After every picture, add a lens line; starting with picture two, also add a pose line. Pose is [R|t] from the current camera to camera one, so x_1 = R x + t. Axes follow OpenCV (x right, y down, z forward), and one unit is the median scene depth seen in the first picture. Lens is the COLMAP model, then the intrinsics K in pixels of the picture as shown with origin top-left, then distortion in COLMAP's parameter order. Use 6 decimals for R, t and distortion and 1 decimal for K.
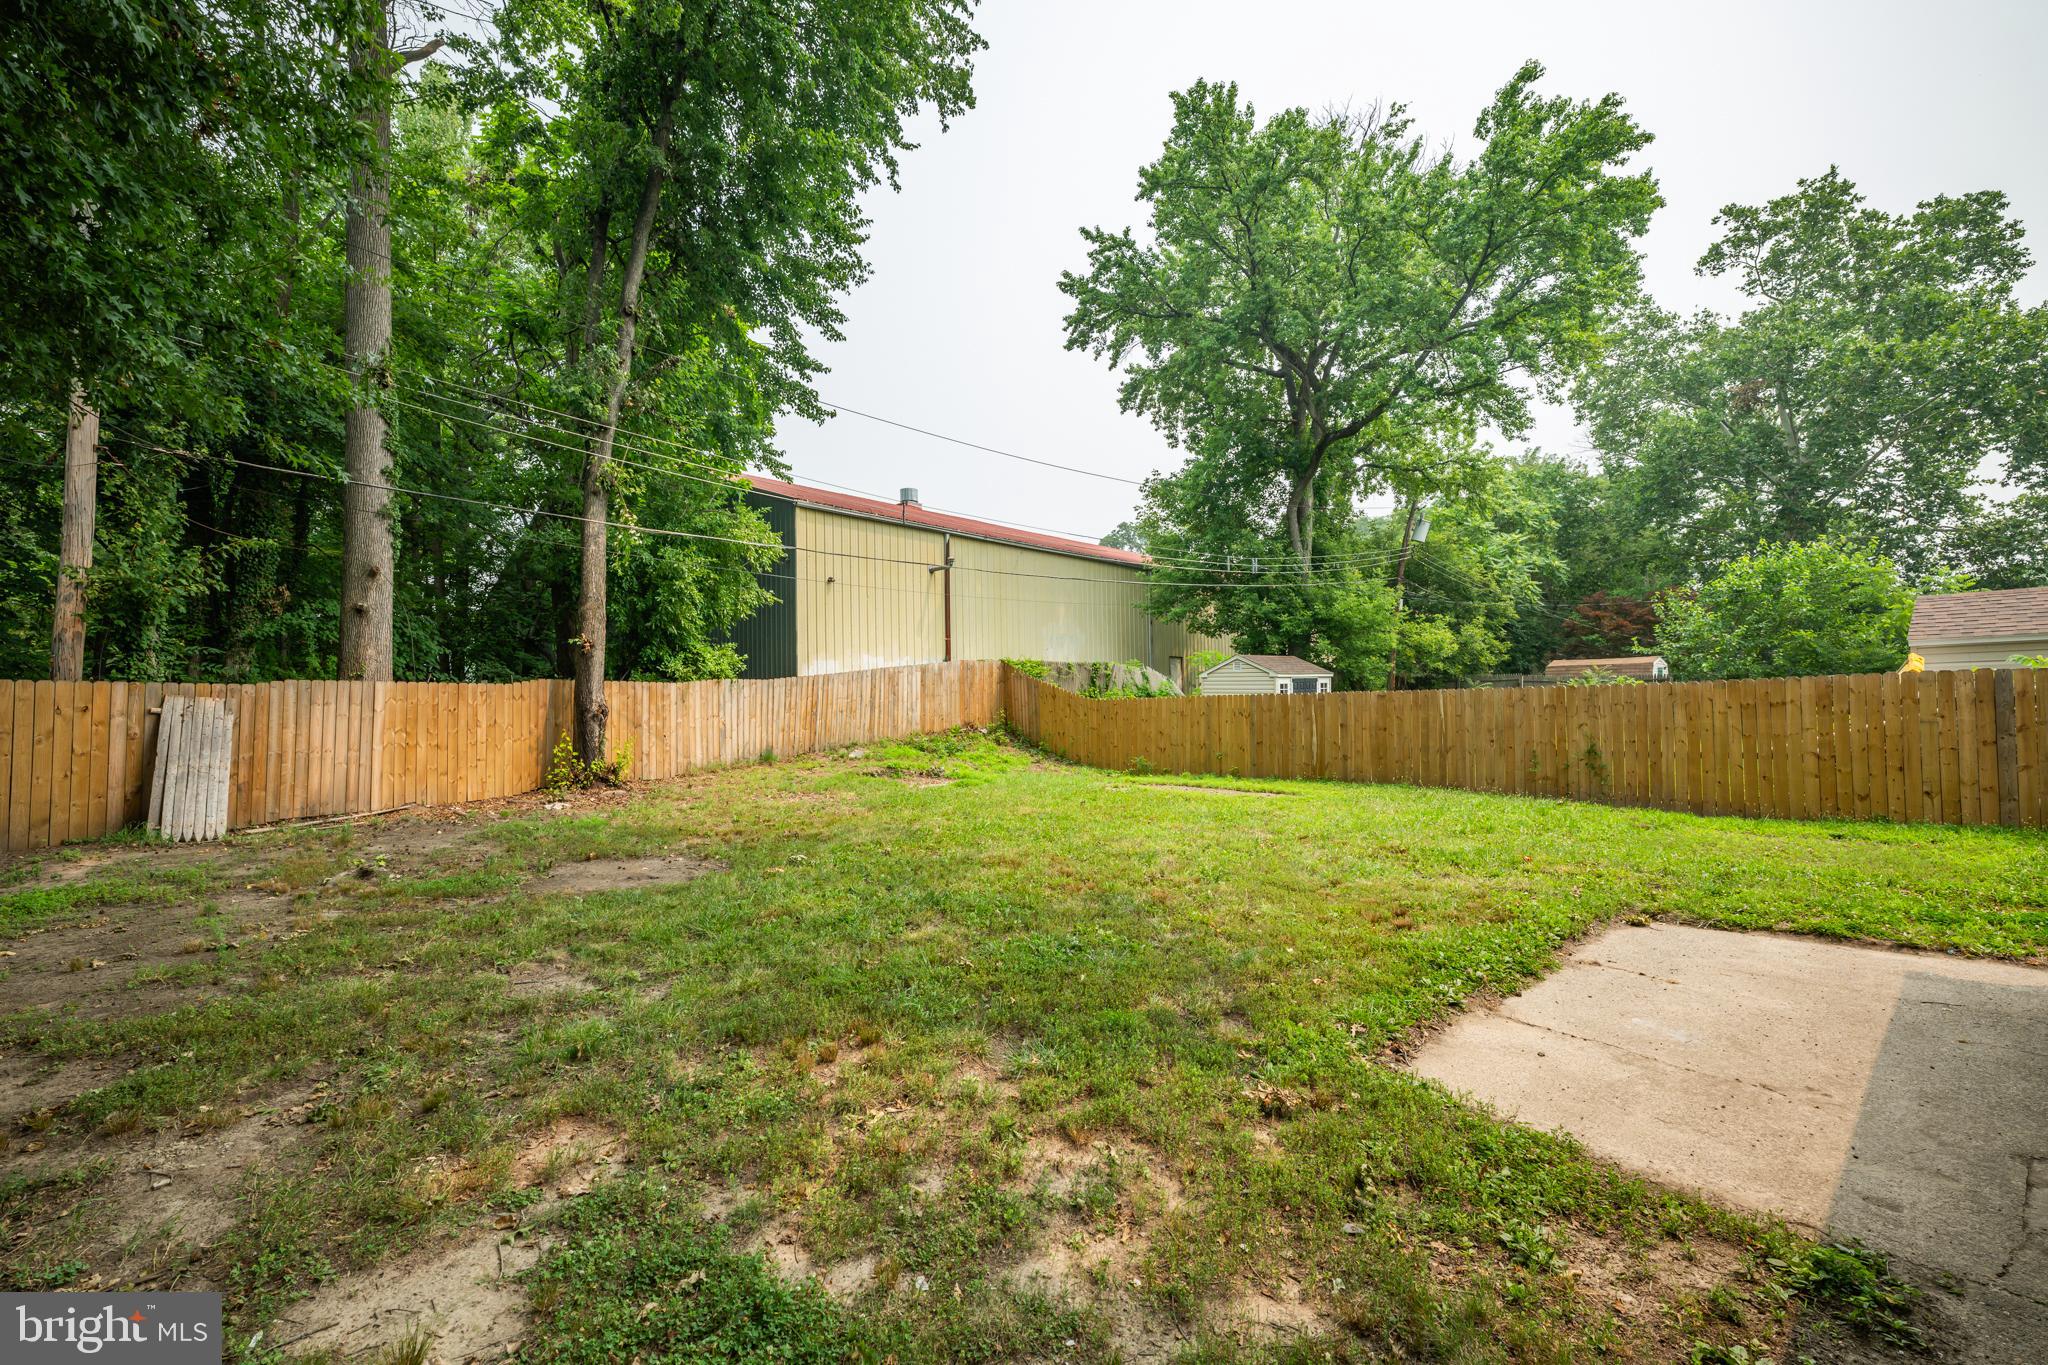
lens RADIAL K [[839.5, 0, 1024.0], [0, 839.5, 682.5], [0, 0, 1]] dist [0.001107, -0.000022]
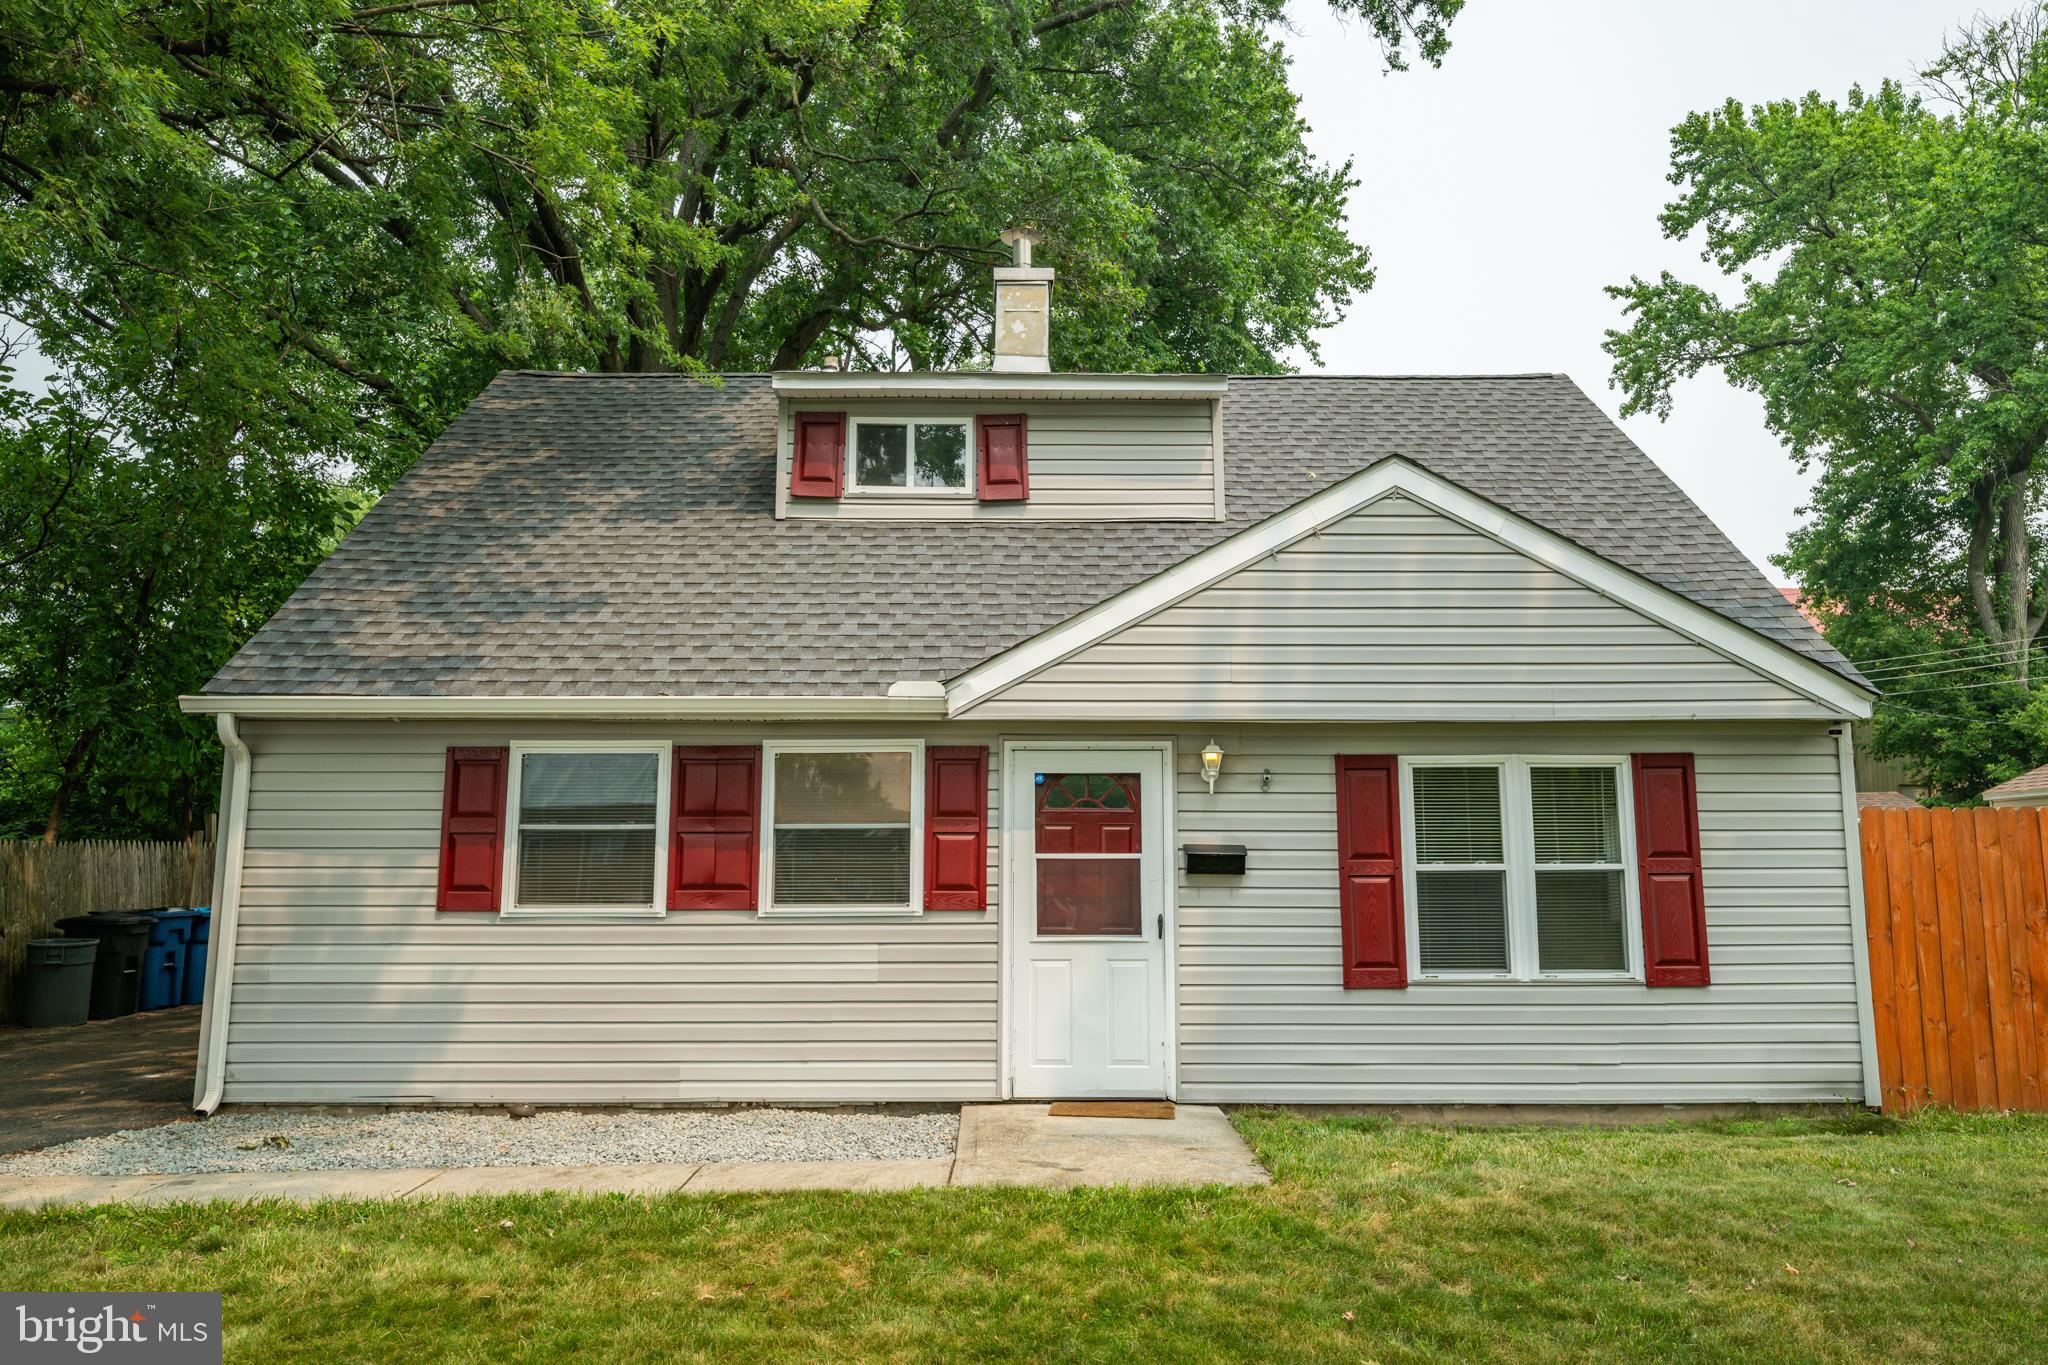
lens RADIAL K [[1371.0, 0, 1024.0], [0, 1371.0, 682.5], [0, 0, 1]] dist [-0.001771, 0.001606]
pose [[0.756627, -0.078345, -0.649136, 0.547432], [0.012736, 0.994373, -0.105167, -0.010346], [0.653722, 0.071305, 0.753368, -0.438121]]
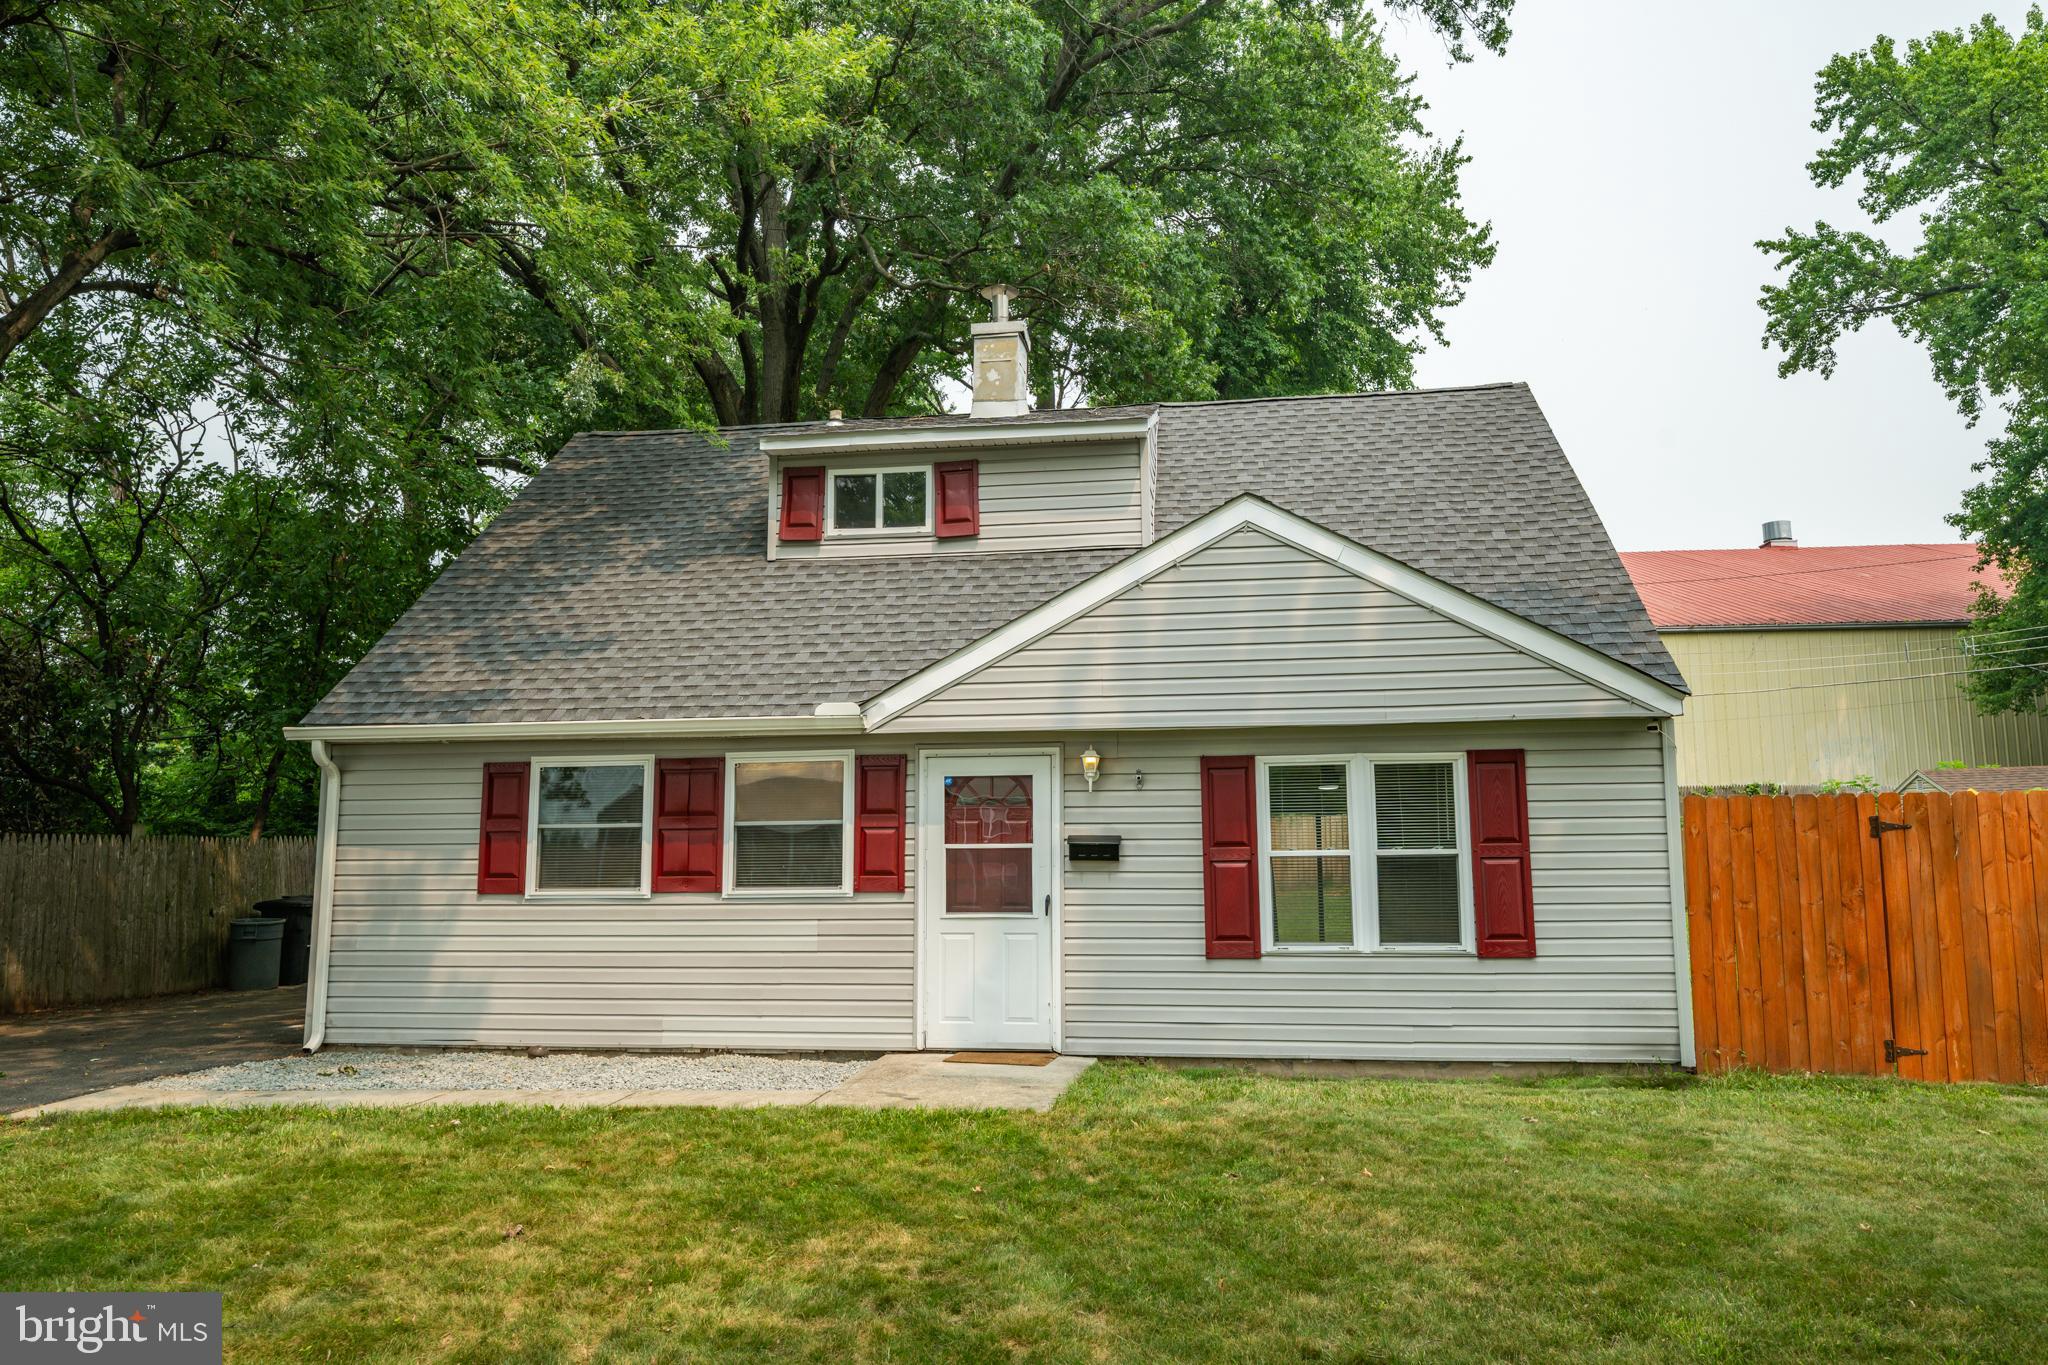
lens RADIAL K [[1384.6, 0, 1024.0], [0, 1384.6, 682.5], [0, 0, 1]] dist [-0.002142, 0.002044]
pose [[0.648089, -0.088129, -0.756448, 0.650865], [0.024643, 0.995188, -0.094830, -0.012026], [0.761166, 0.042817, 0.647143, -0.425878]]
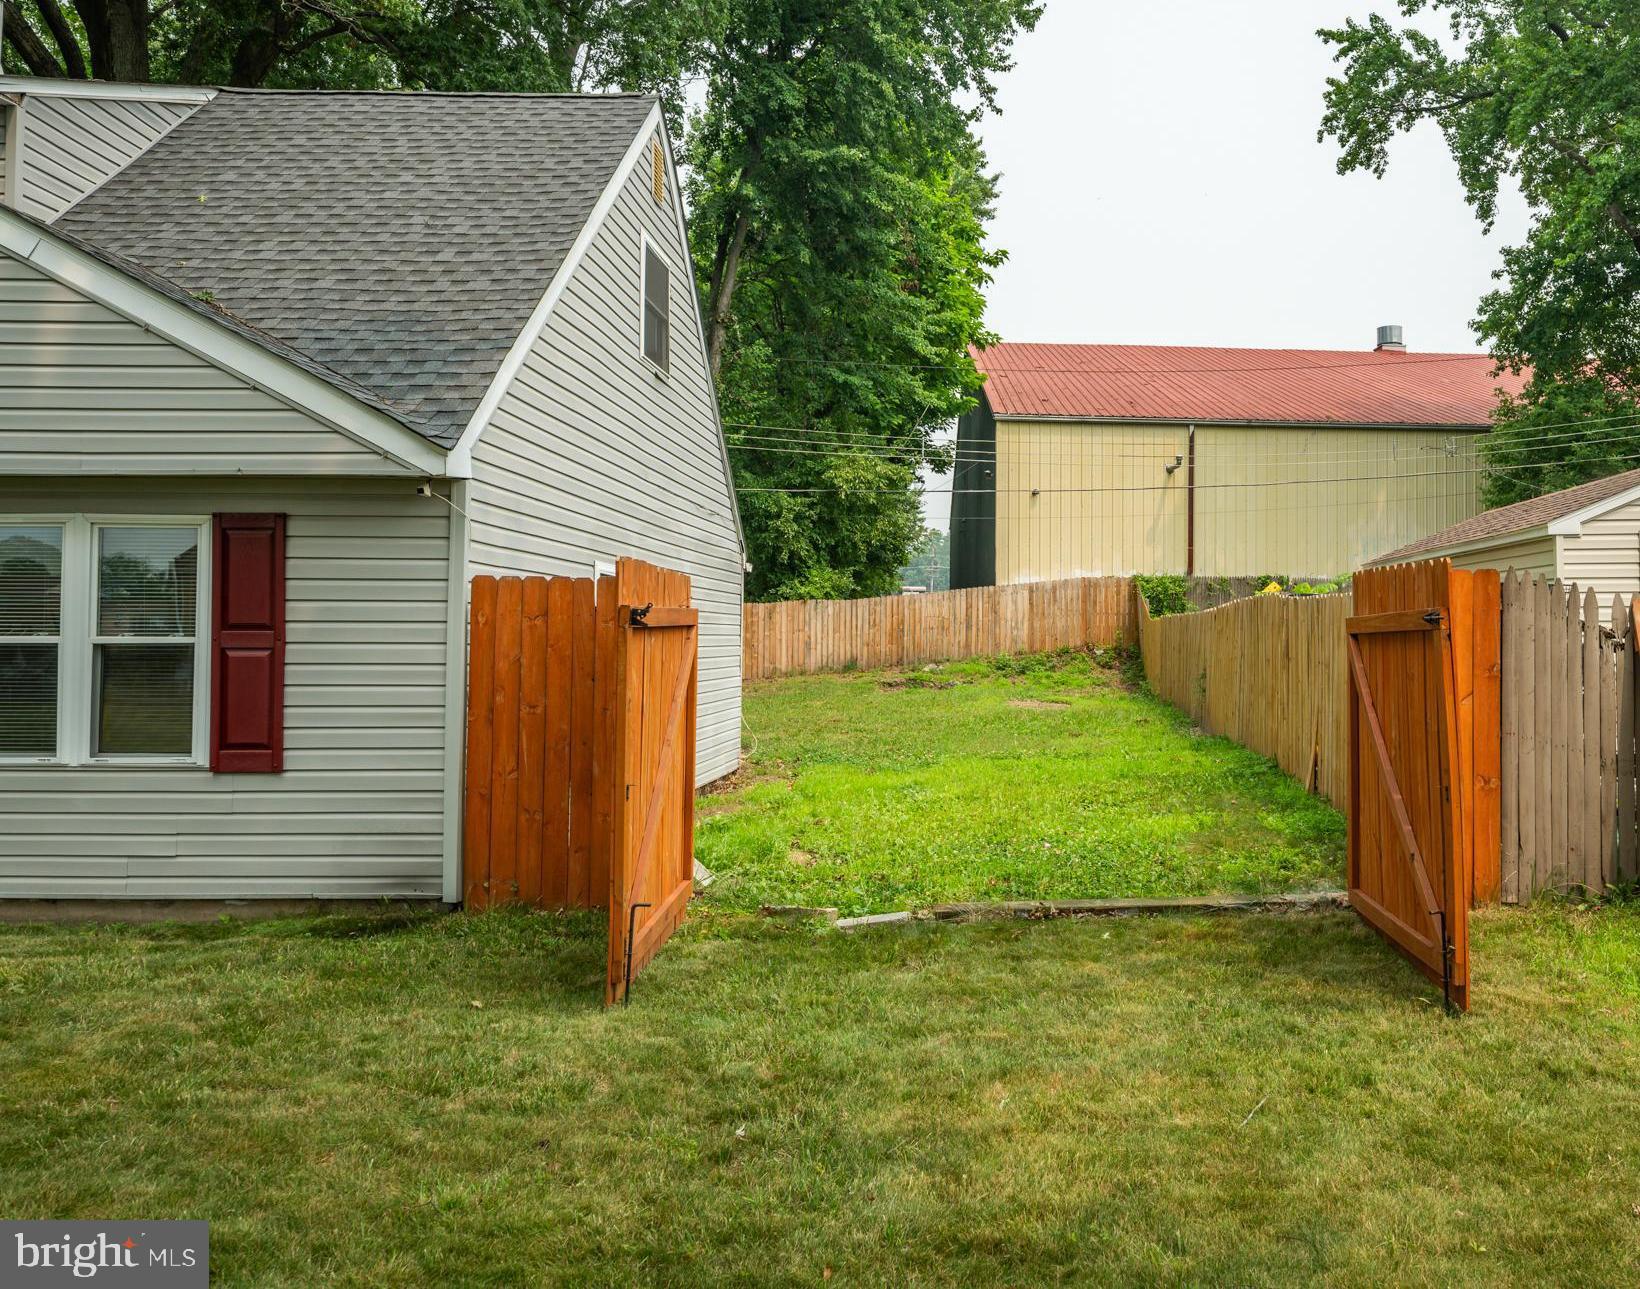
lens RADIAL K [[1359.0, 0, 1015.9], [0, 1359.0, 619.3], [0, 0, 1]] dist [-0.053840, 0.084225]
pose [[0.764980, 0.008220, -0.644001, 0.761171], [0.005438, 0.999800, 0.019222, -0.008231], [0.644031, -0.018207, 0.764783, -0.199032]]
